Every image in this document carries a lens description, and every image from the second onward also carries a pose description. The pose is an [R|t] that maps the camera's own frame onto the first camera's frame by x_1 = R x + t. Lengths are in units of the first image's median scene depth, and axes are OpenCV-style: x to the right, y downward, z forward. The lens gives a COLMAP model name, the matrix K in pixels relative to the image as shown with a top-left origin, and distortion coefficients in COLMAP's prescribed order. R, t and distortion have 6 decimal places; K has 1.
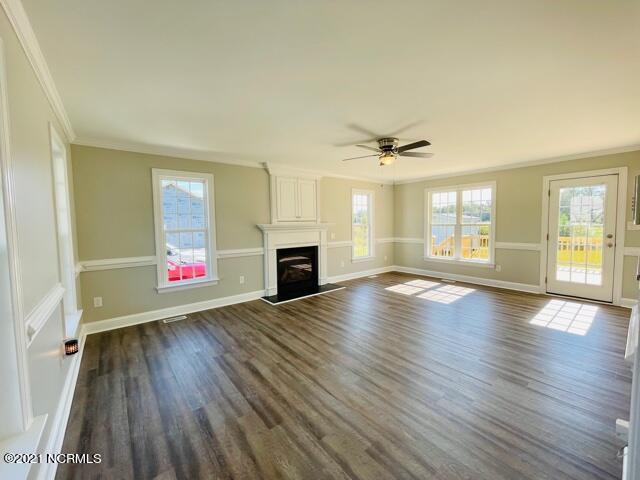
lens RADIAL K [[260.3, 0, 317.0], [0, 260.3, 240.3], [0, 0, 1]] dist [-0.002740, 0.000117]
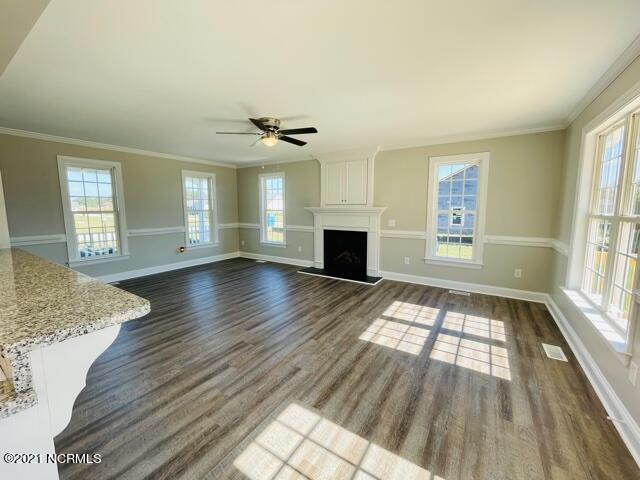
lens RADIAL K [[260.3, 0, 323.7], [0, 260.3, 238.3], [0, 0, 1]] dist [-0.002740, 0.000117]
pose [[0.330261, 0.125983, -0.935444, 1.076317], [-0.067683, 0.991662, 0.109659, -0.061651], [0.941460, 0.027098, 0.336034, 0.733454]]
